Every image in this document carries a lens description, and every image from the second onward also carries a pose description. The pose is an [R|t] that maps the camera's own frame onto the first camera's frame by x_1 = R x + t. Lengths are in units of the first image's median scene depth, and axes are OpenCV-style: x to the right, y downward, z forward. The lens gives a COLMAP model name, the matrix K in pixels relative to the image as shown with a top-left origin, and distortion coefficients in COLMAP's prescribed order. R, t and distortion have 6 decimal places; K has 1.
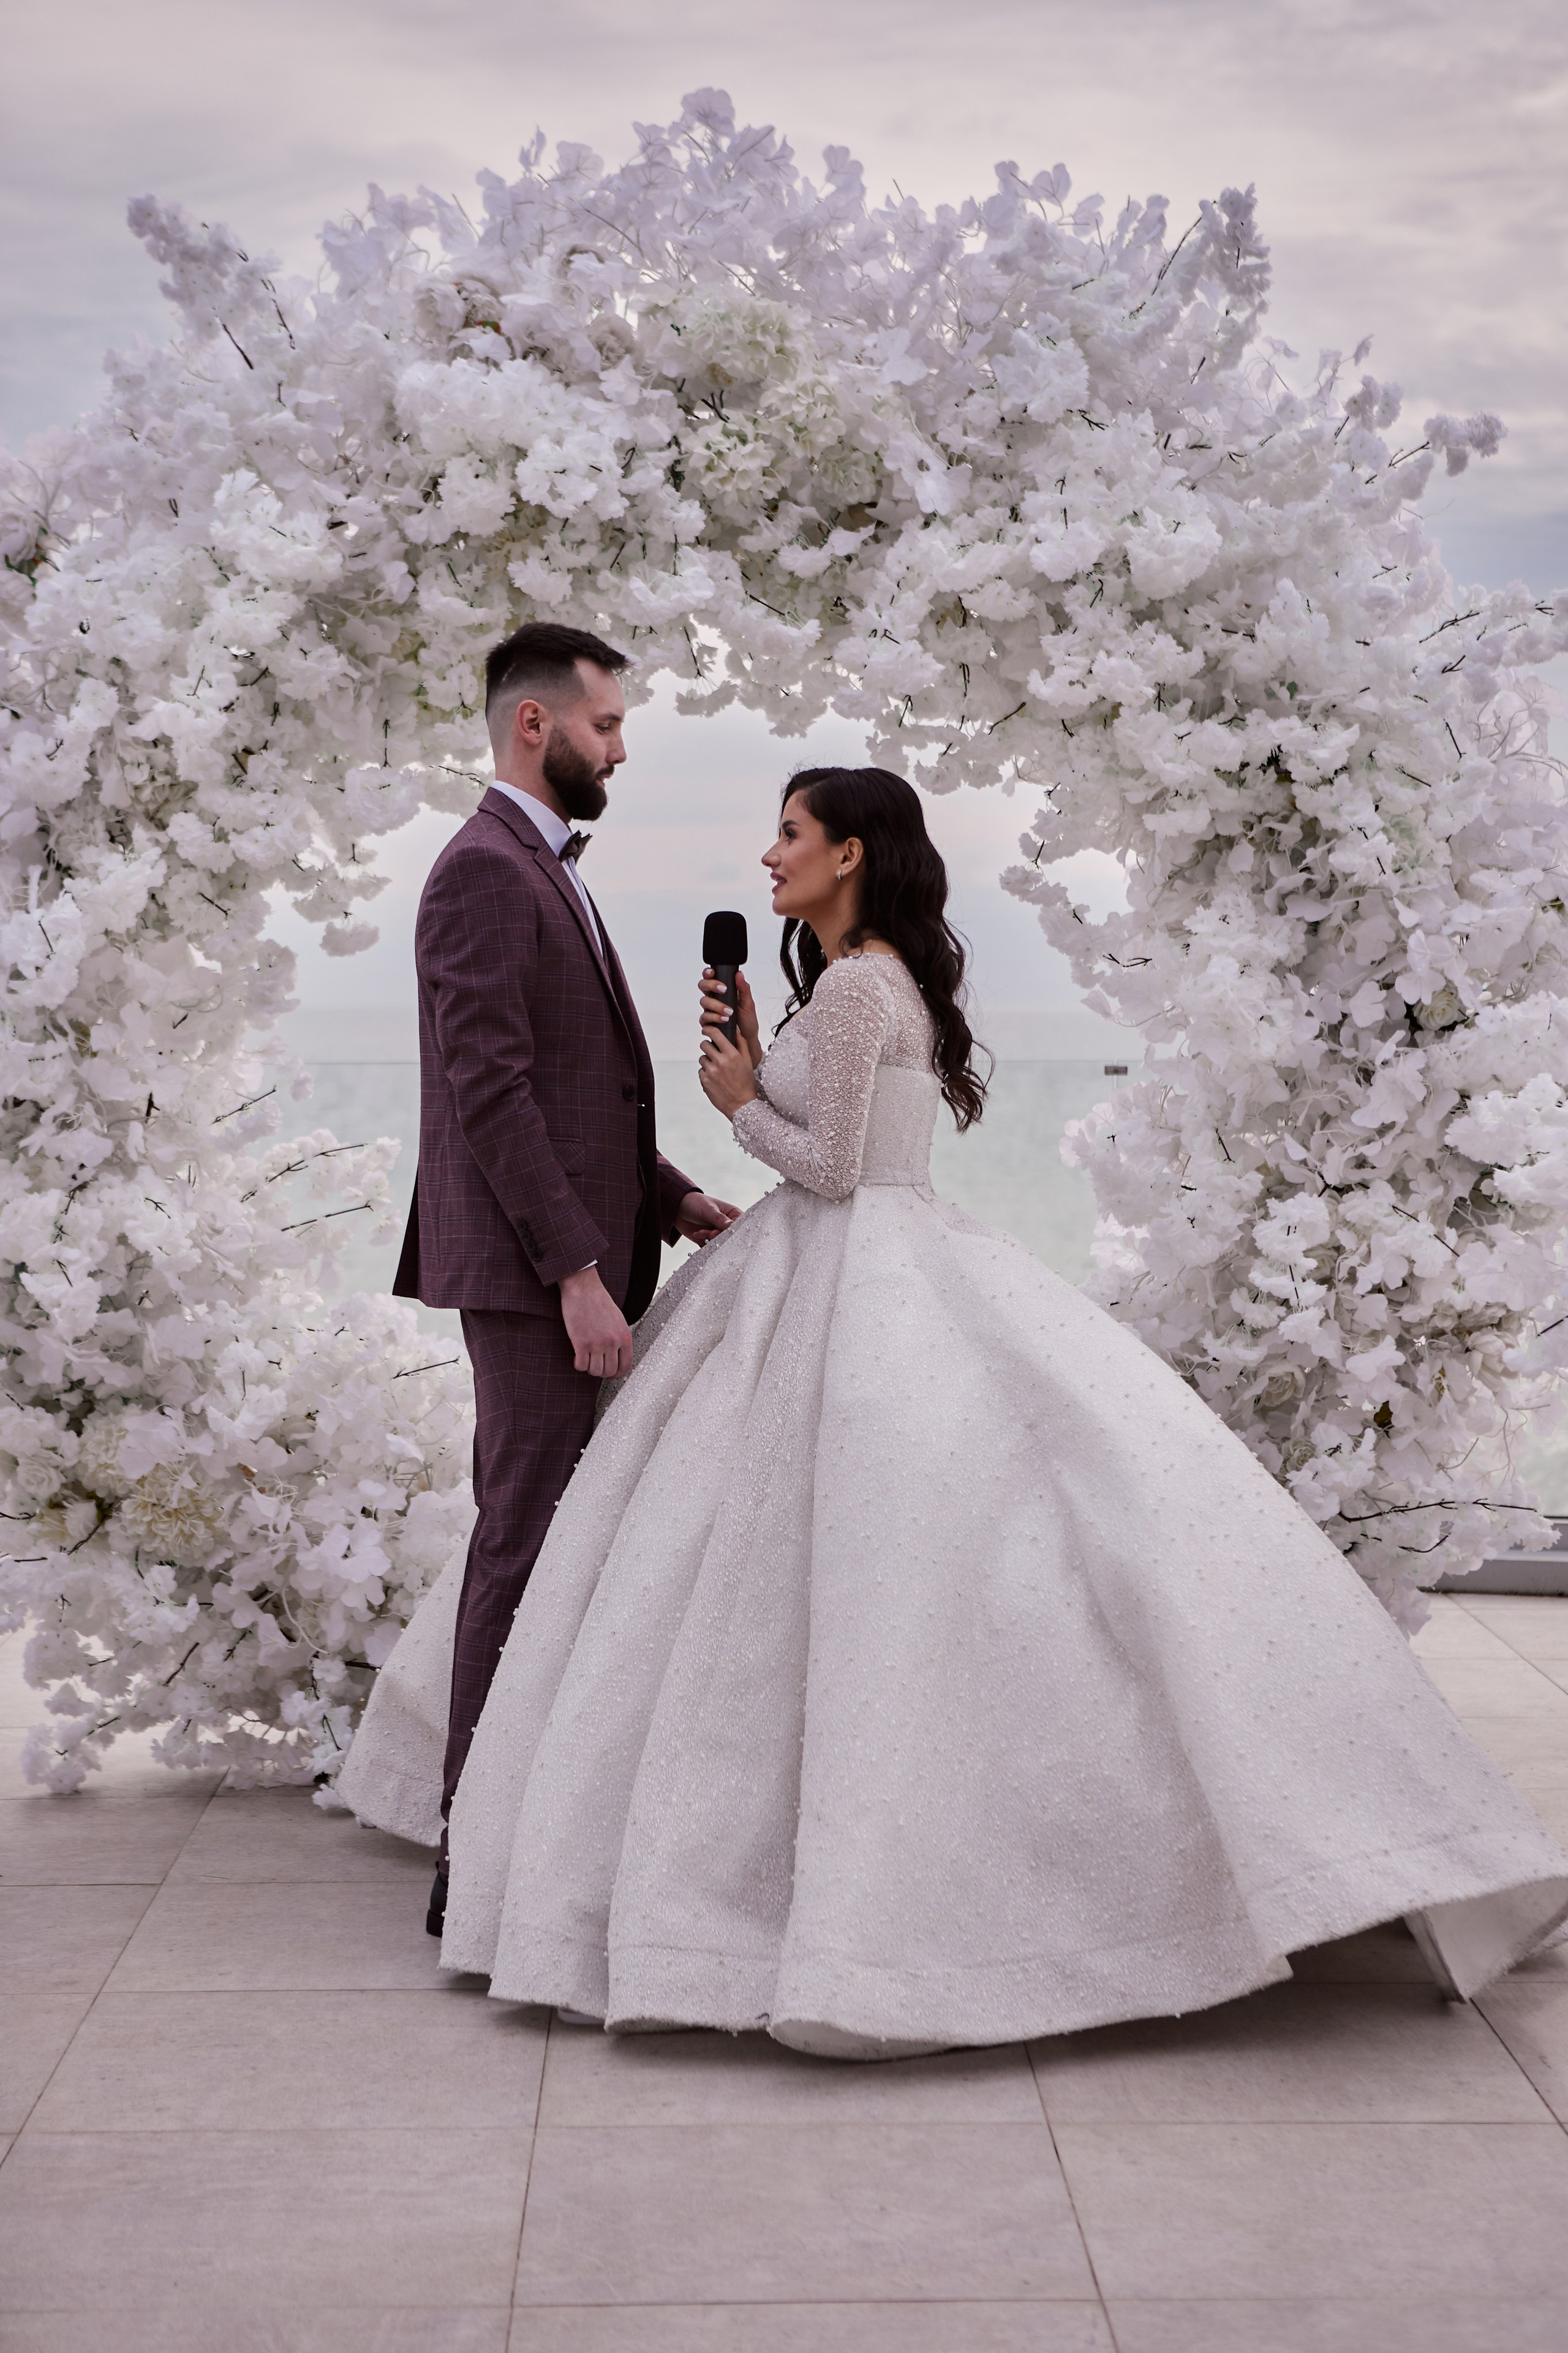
lens RADIAL K [[4010.2, 0, 774.1], [0, 4010.2, 1265.0], [0, 0, 1]] dist [0.085065, -0.003590]
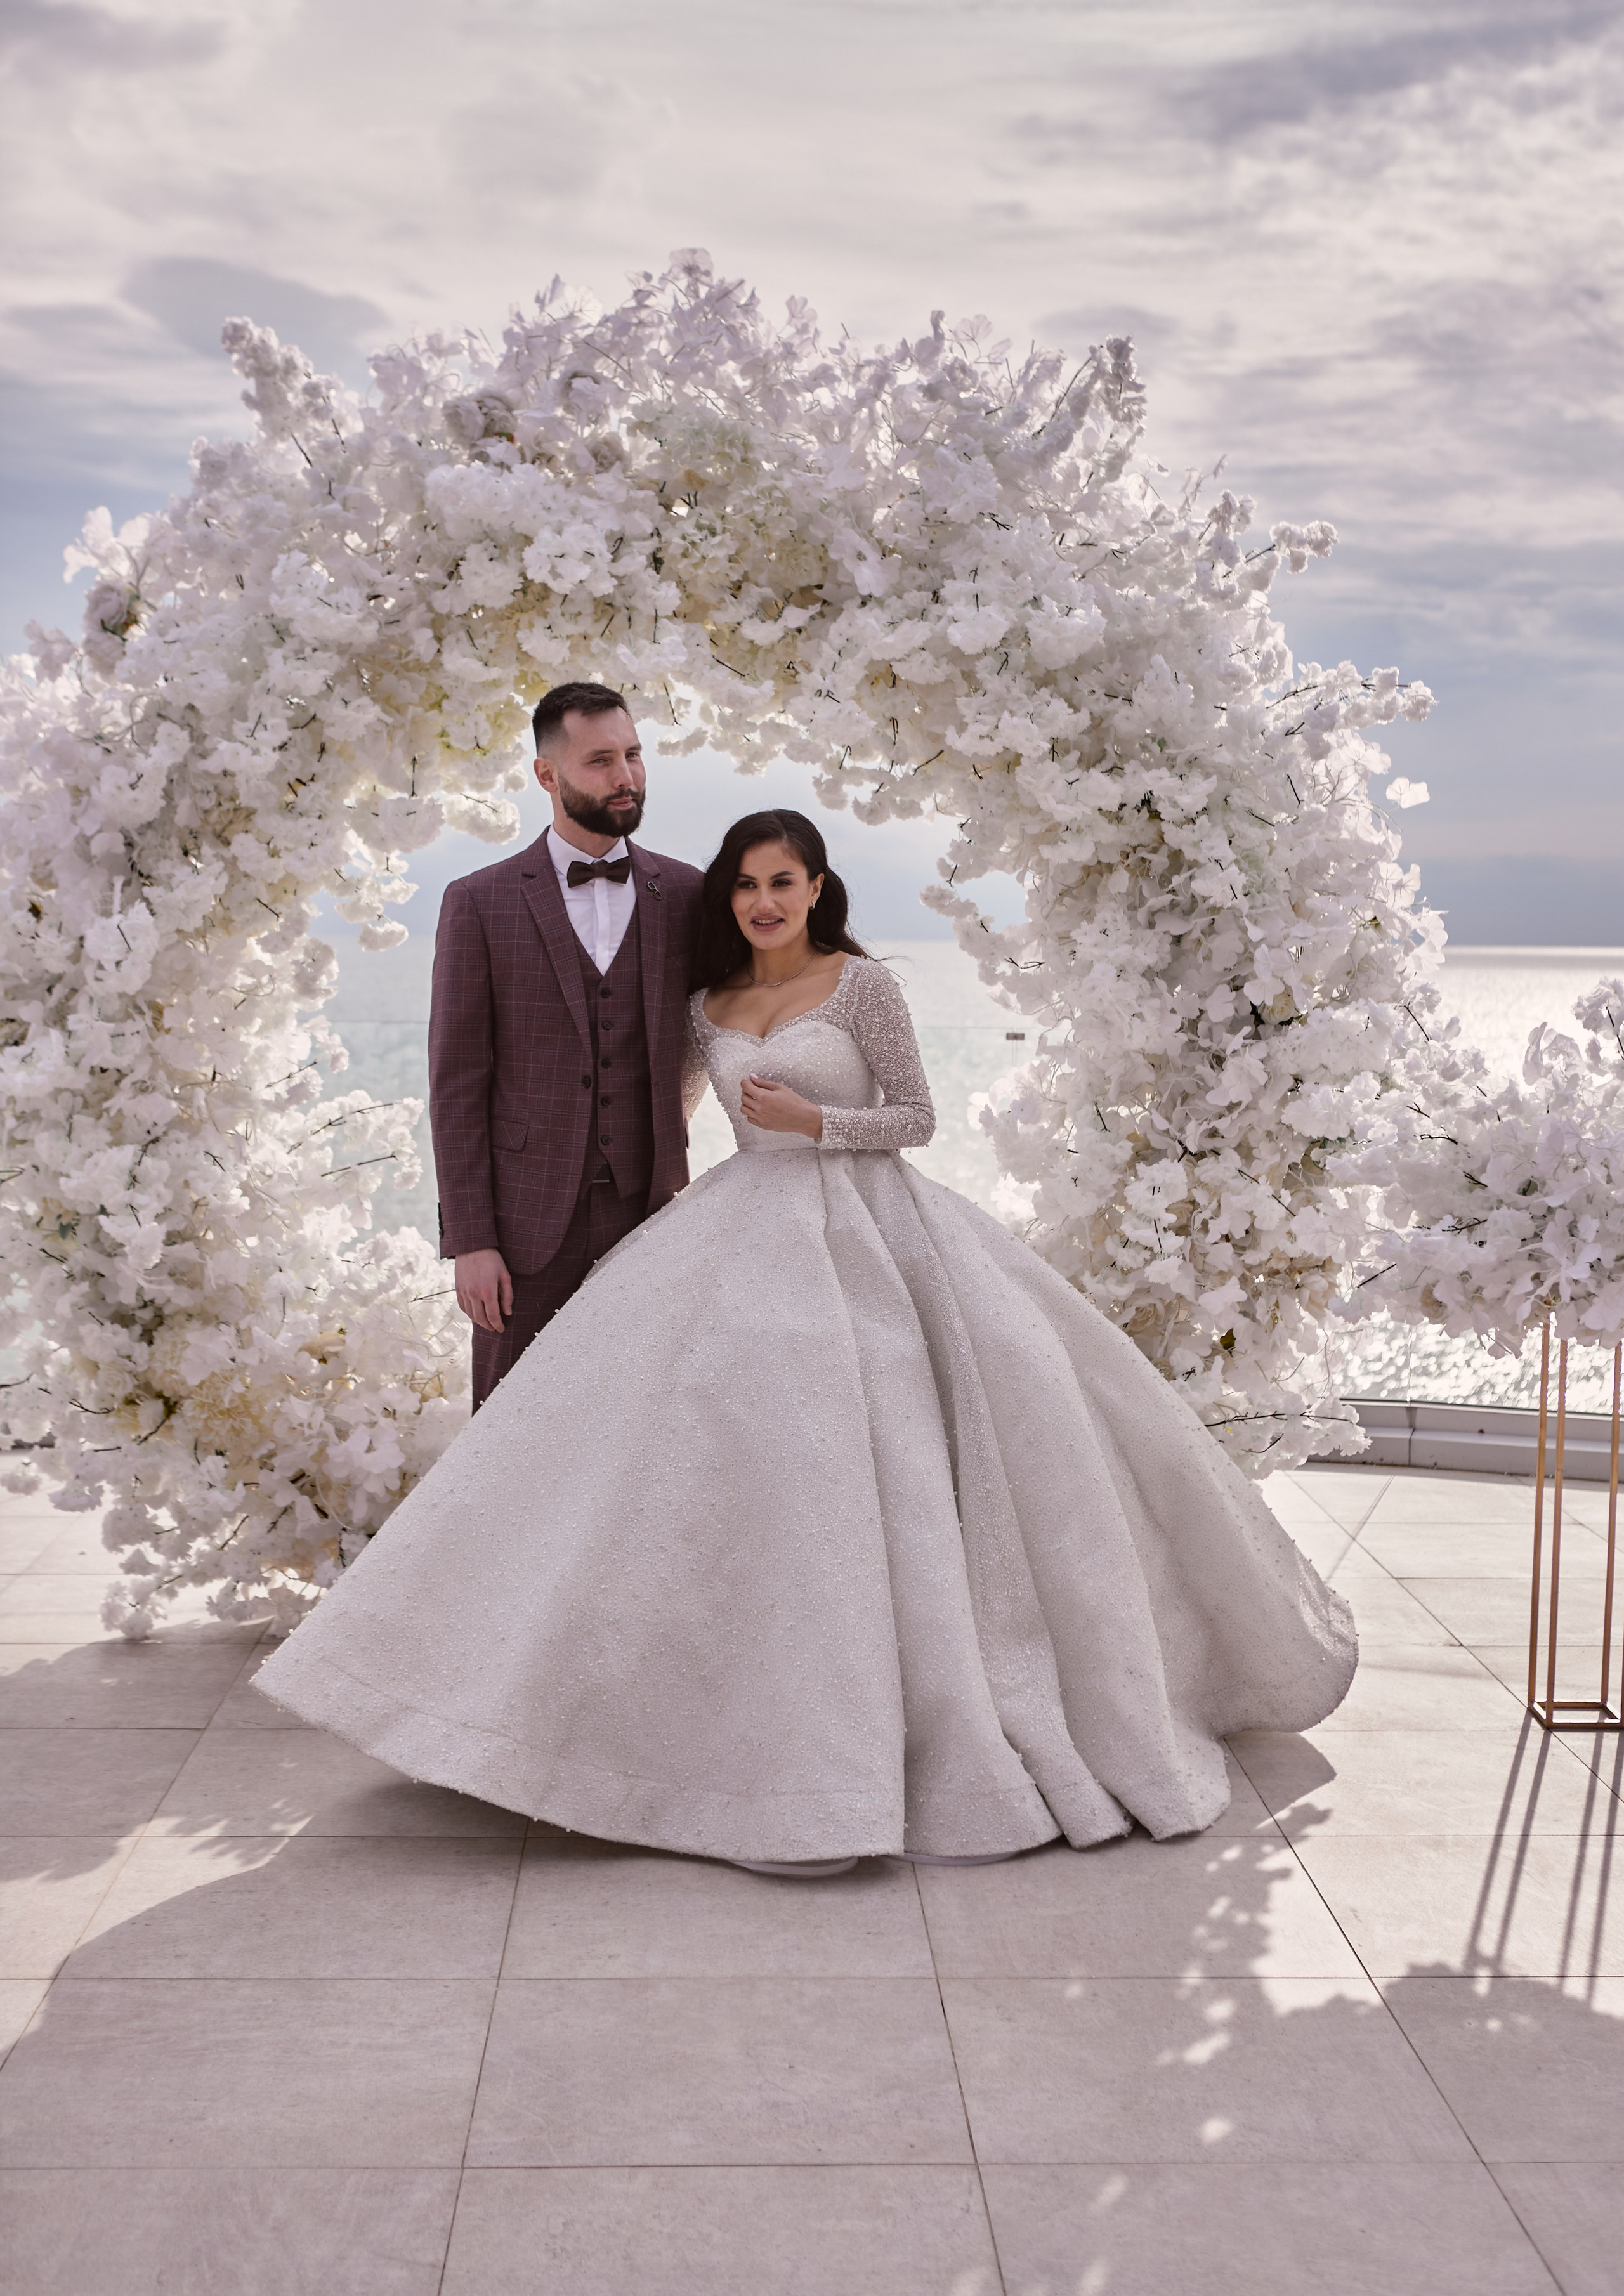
lens RADIAL K [[2889.2, 0, 804.0], [0, 2889.2, 1085.2], [0, 0, 1]] dist [-0.008312, 0.025265]
pose [[0.999834, 0.015836, 0.009035, 0.014536], [-0.015793, 0.999863, -0.004875, -0.034727], [-0.009111, 0.004732, 0.999947, 0.130431]]
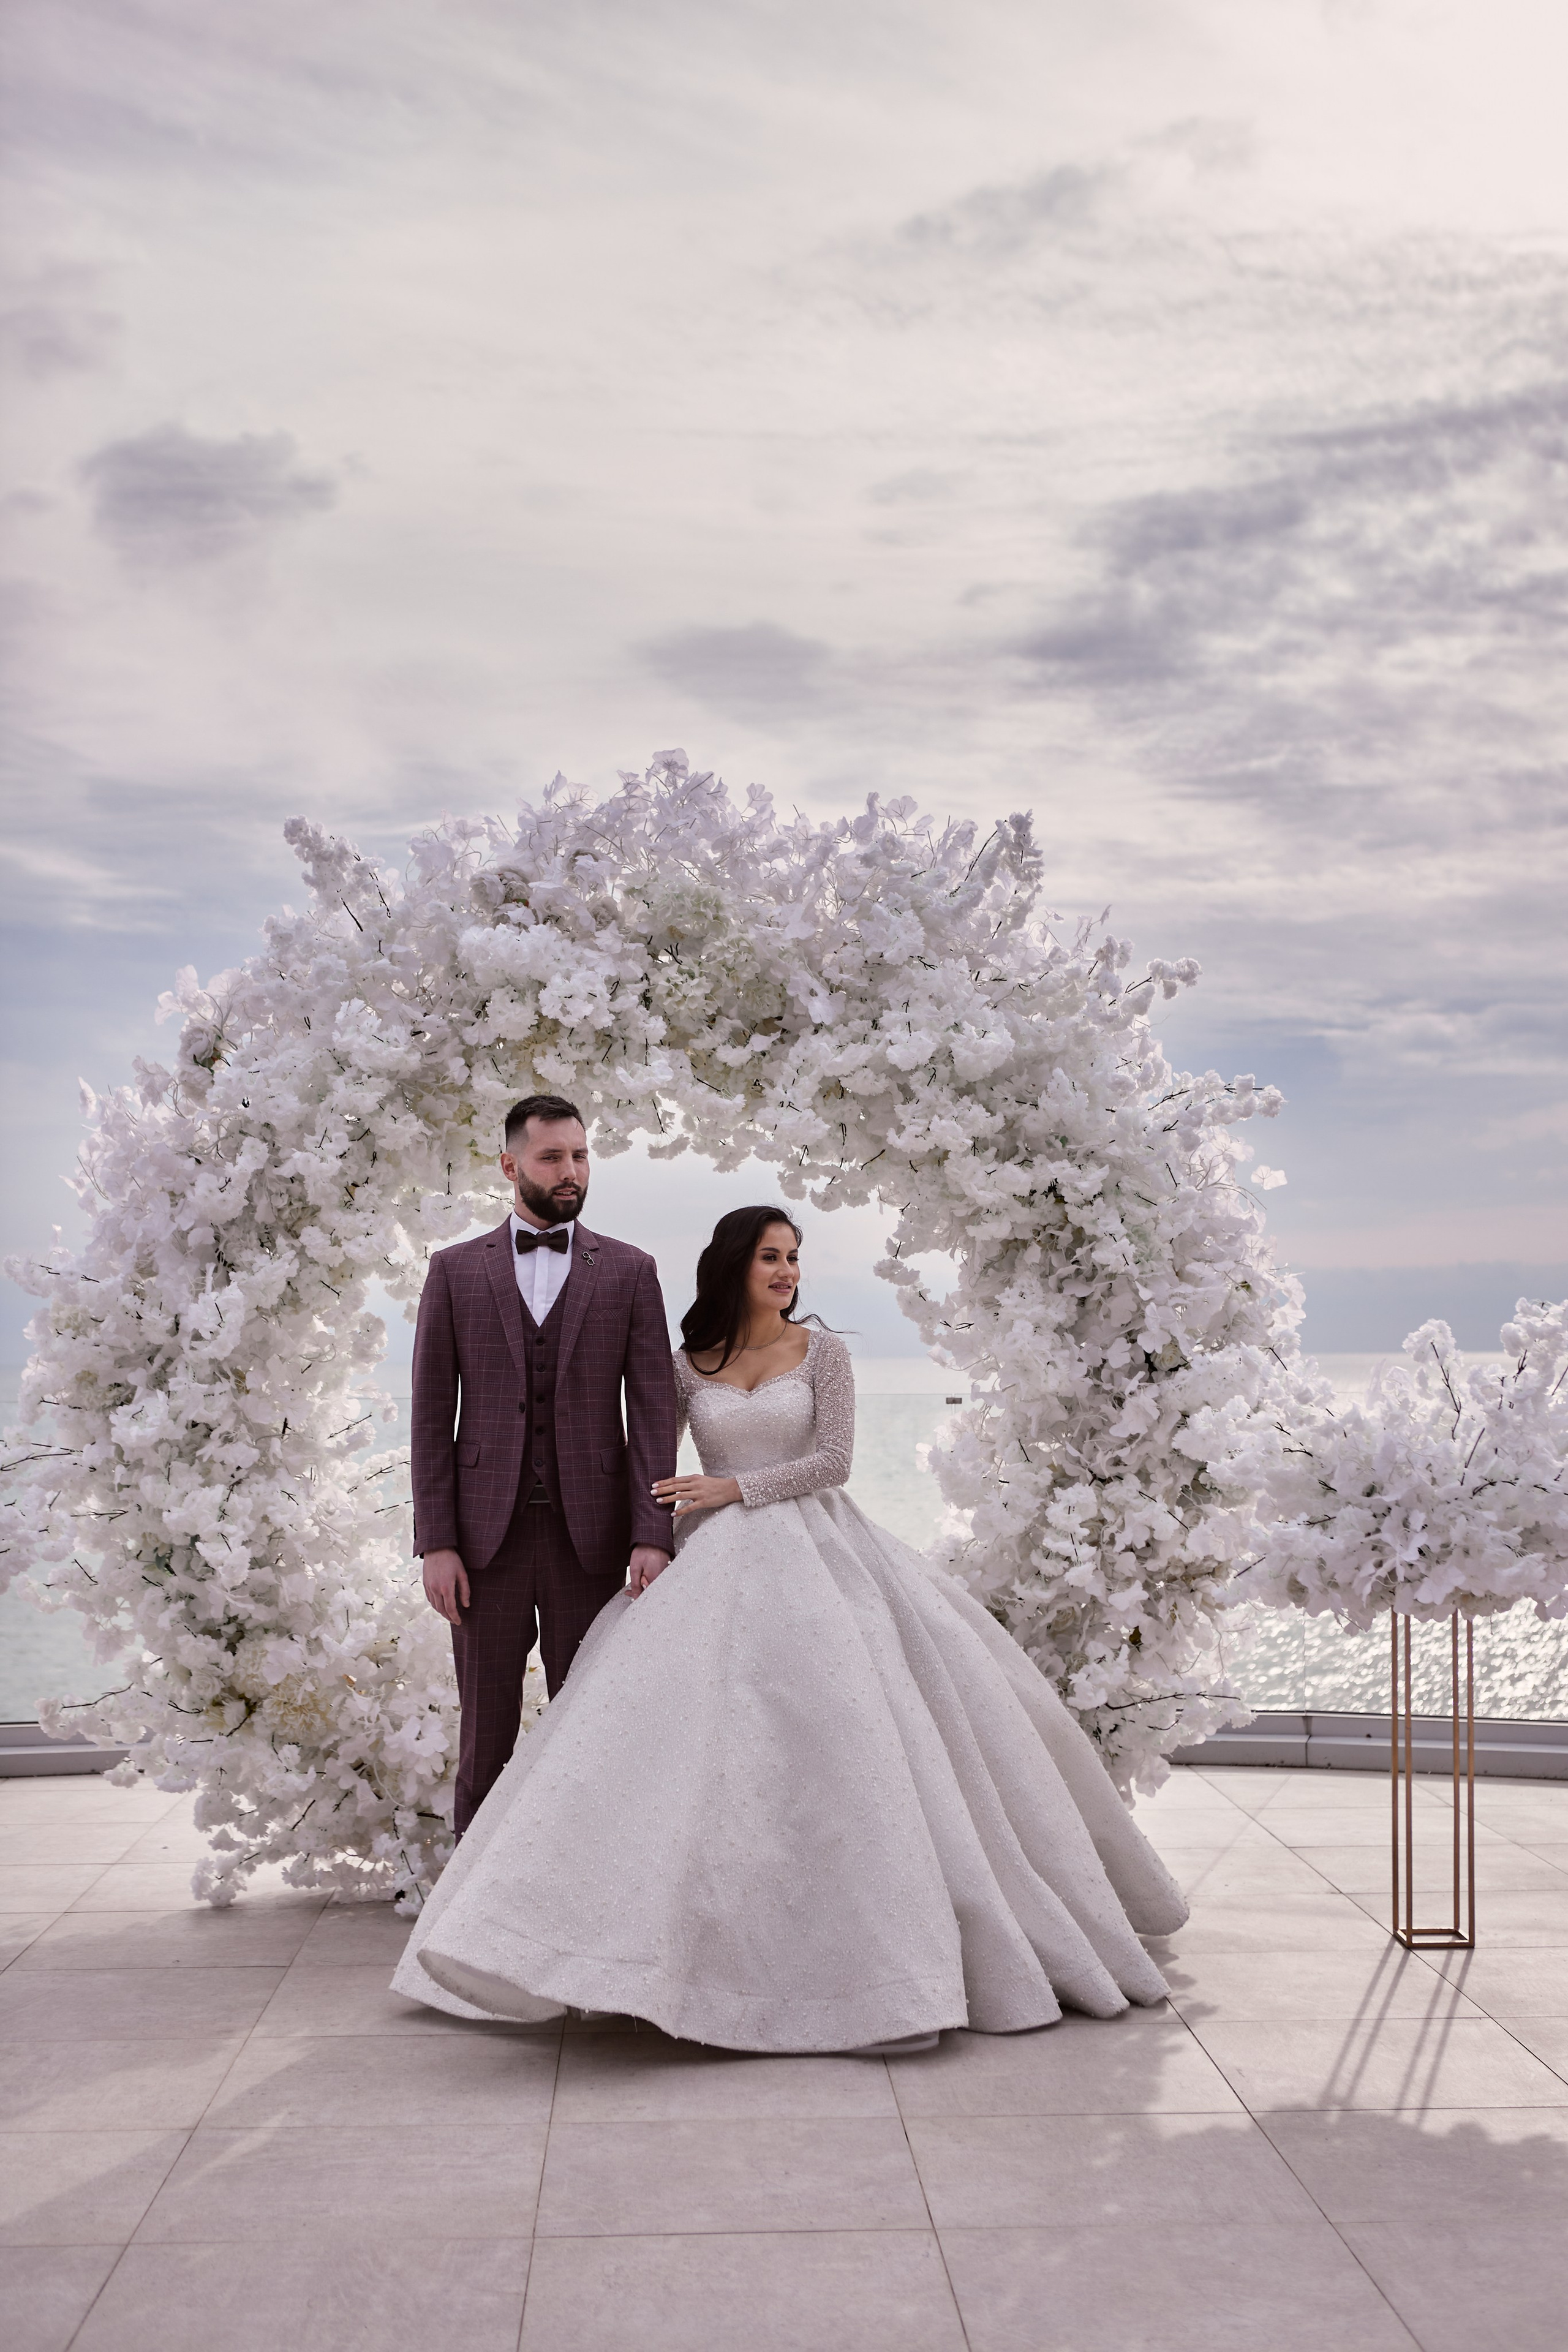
lens RADIAL K [[2998.0, 0, 802.5], [0, 2998.0, 1245.2], [0, 0, 1]] dist [-0.037011, 0.019665]
pose [[0.999689, -0.003591, 0.024658, 0.005482], [0.006132, 0.994580, -0.103792, 0.008788], [-0.024152, 0.103911, 0.994293, -0.090027]]
